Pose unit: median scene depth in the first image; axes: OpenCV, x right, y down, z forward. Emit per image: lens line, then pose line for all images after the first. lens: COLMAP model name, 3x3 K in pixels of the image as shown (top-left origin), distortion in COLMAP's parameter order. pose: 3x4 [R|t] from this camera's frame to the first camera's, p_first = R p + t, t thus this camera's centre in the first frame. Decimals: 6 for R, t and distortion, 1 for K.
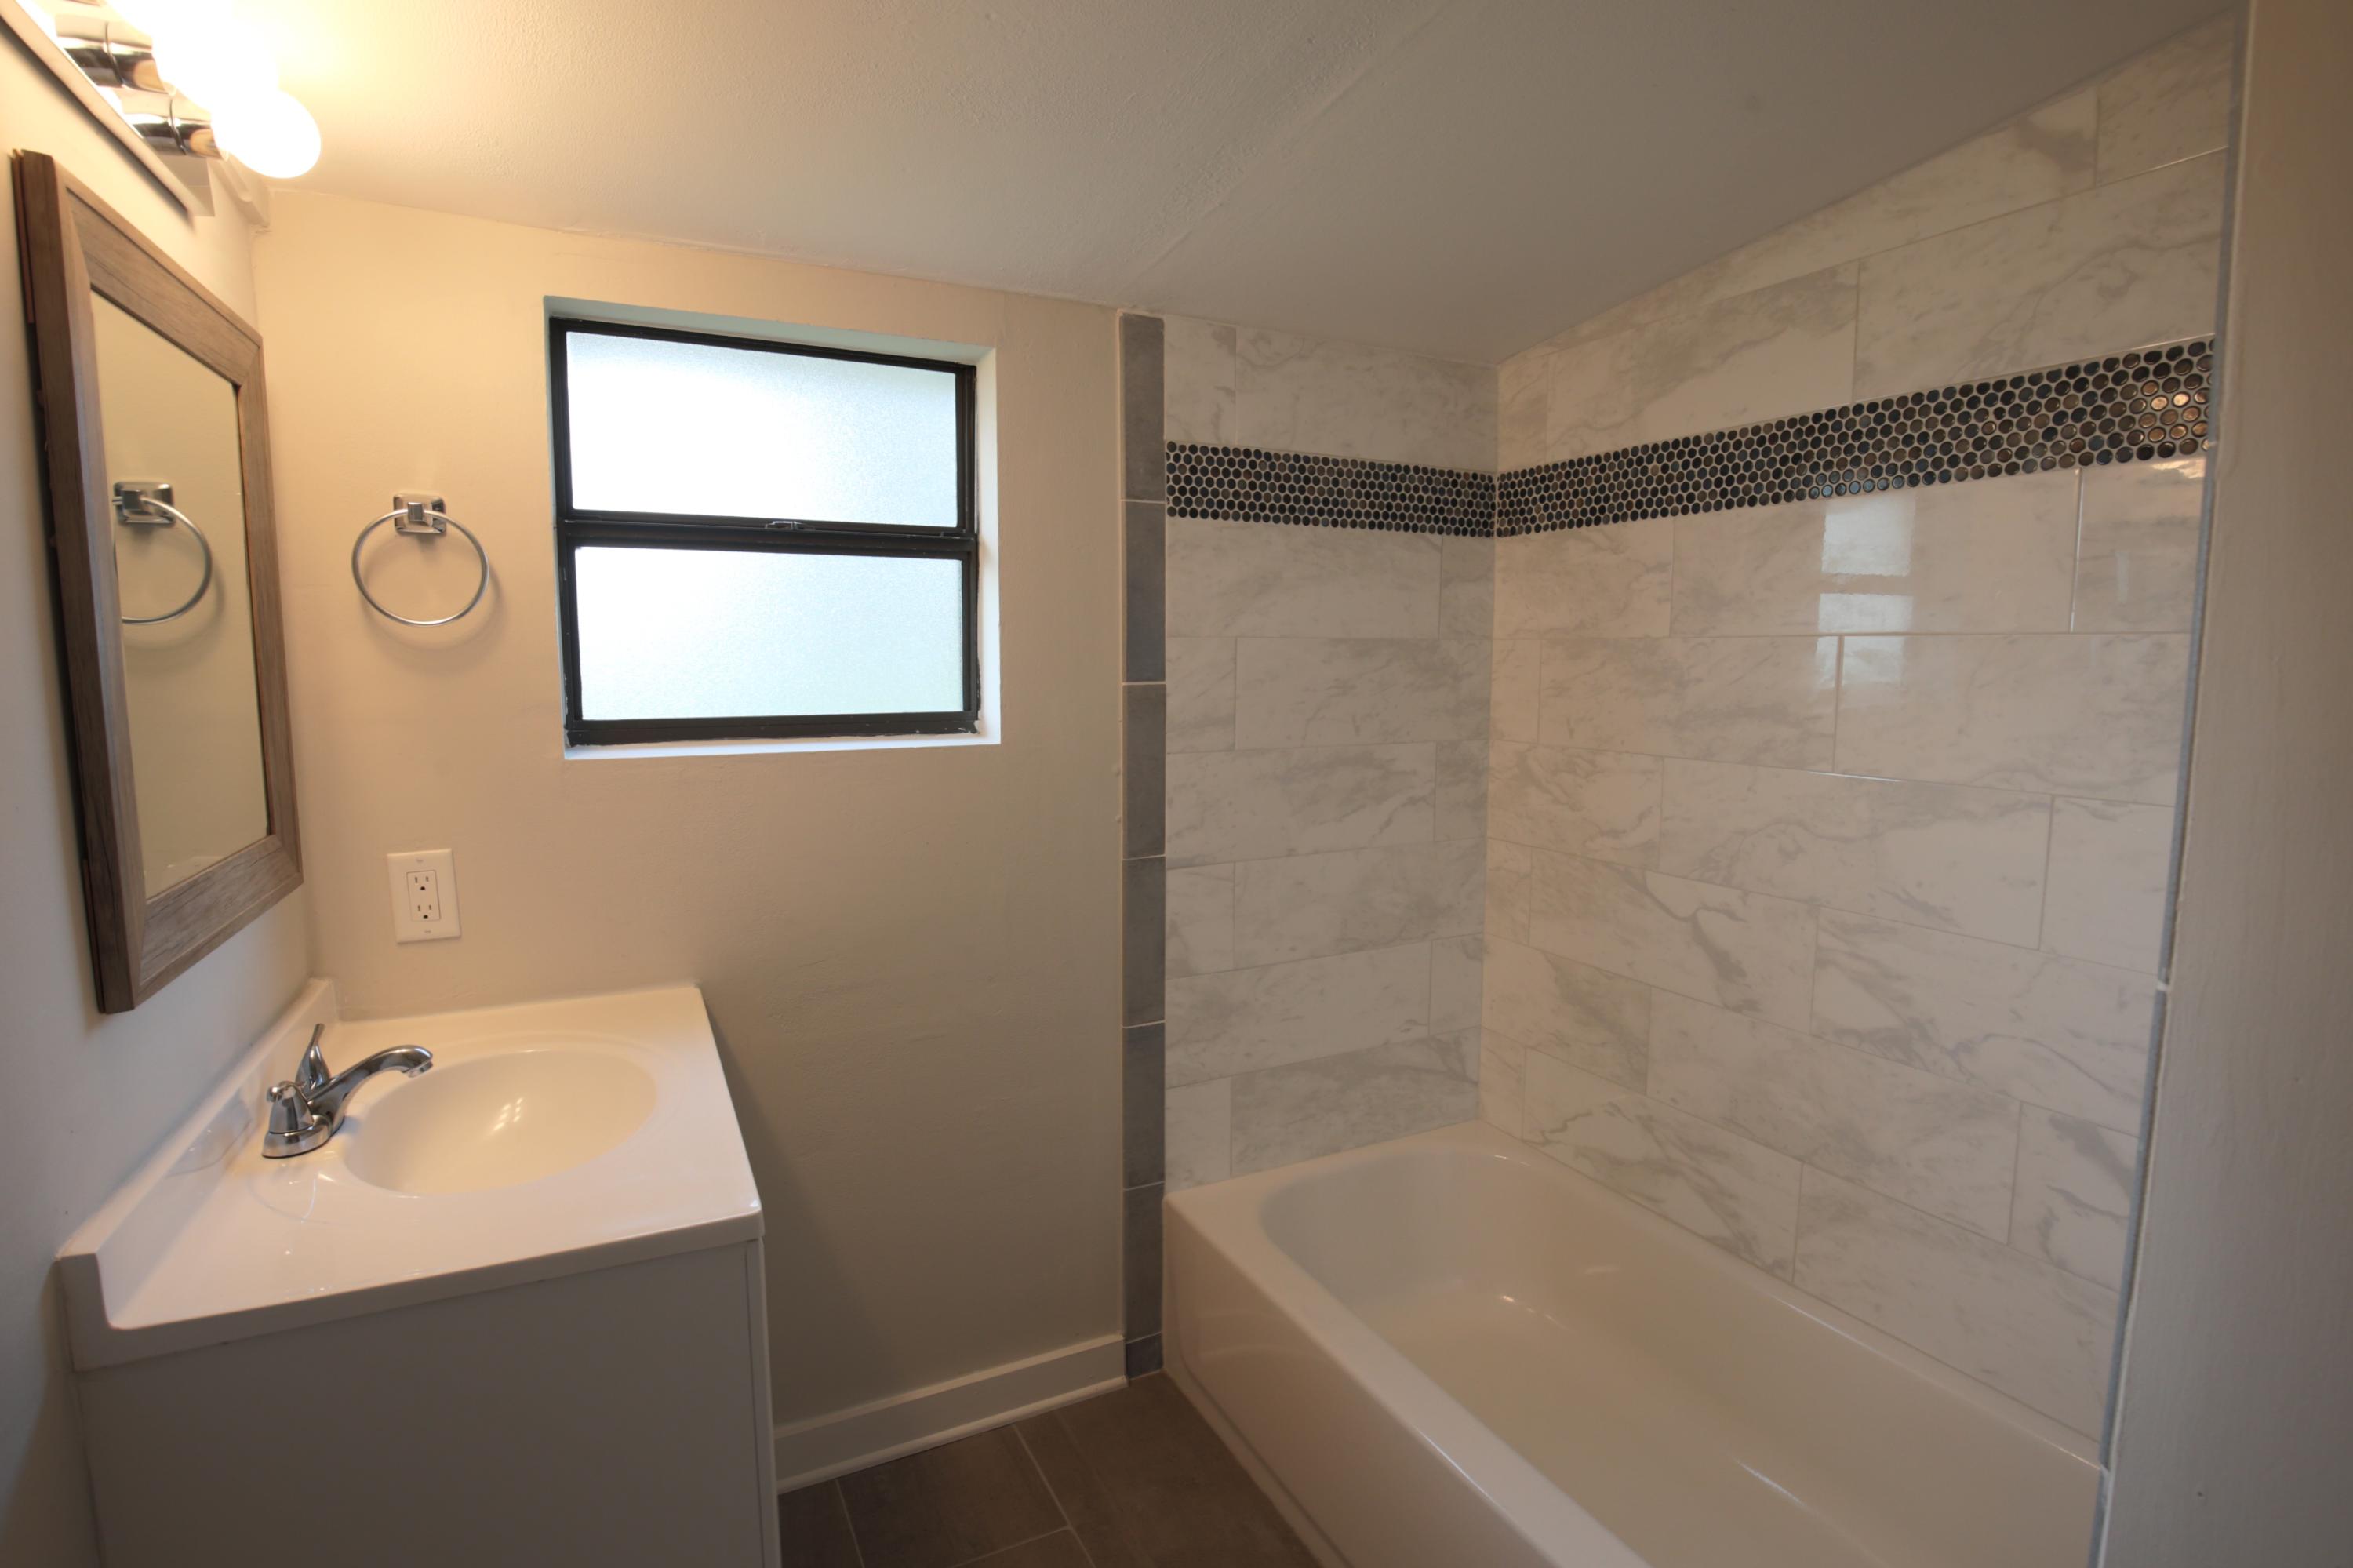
lens RADIAL K [[1158.3, 0, 1176.5], [0, 1158.3, 784.0], [0, 0, 1]] dist [-0.025120, -0.008739]
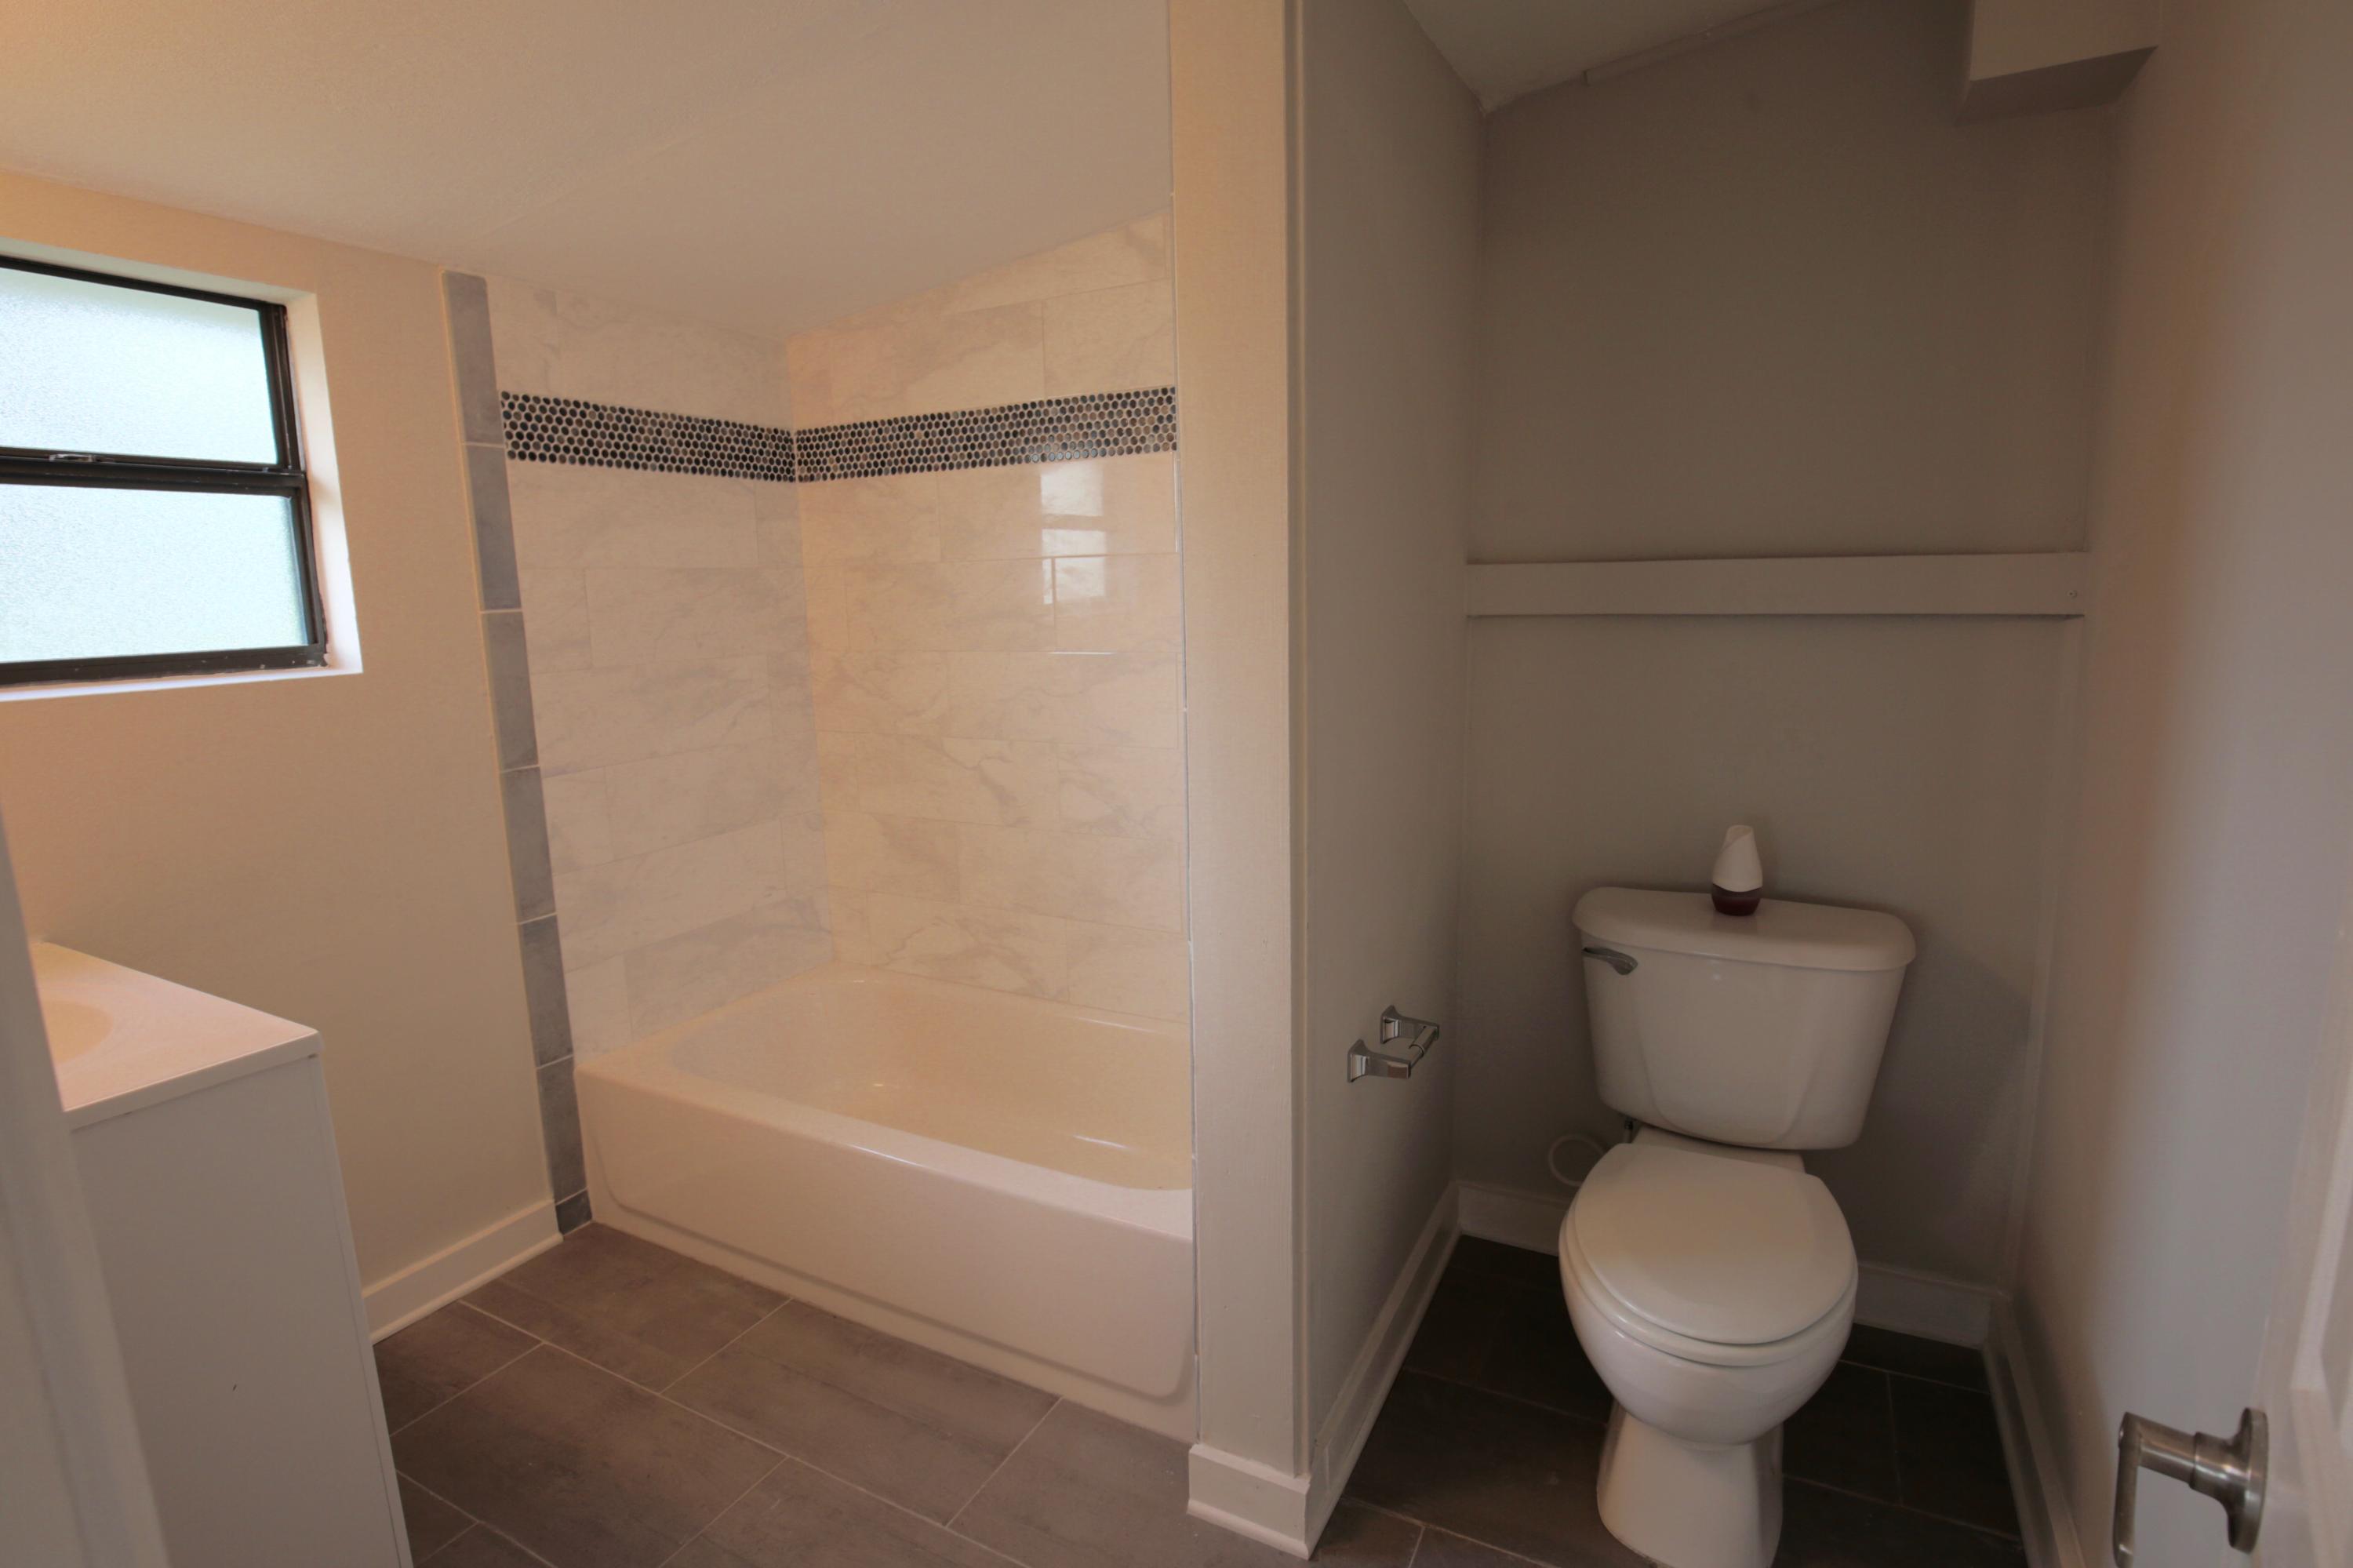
lens RADIAL K [[1158.3, 0, 1176.5], [0, 1158.3, 784.0], [0, 0, 1]] dist [-0.025120, -0.008739]
pose [[0.820284, -0.116906, 0.559882, -0.129512], [0.086447, 0.992984, 0.080687, 0.043733], [-0.565386, -0.017786, 0.824634, -0.265217]]
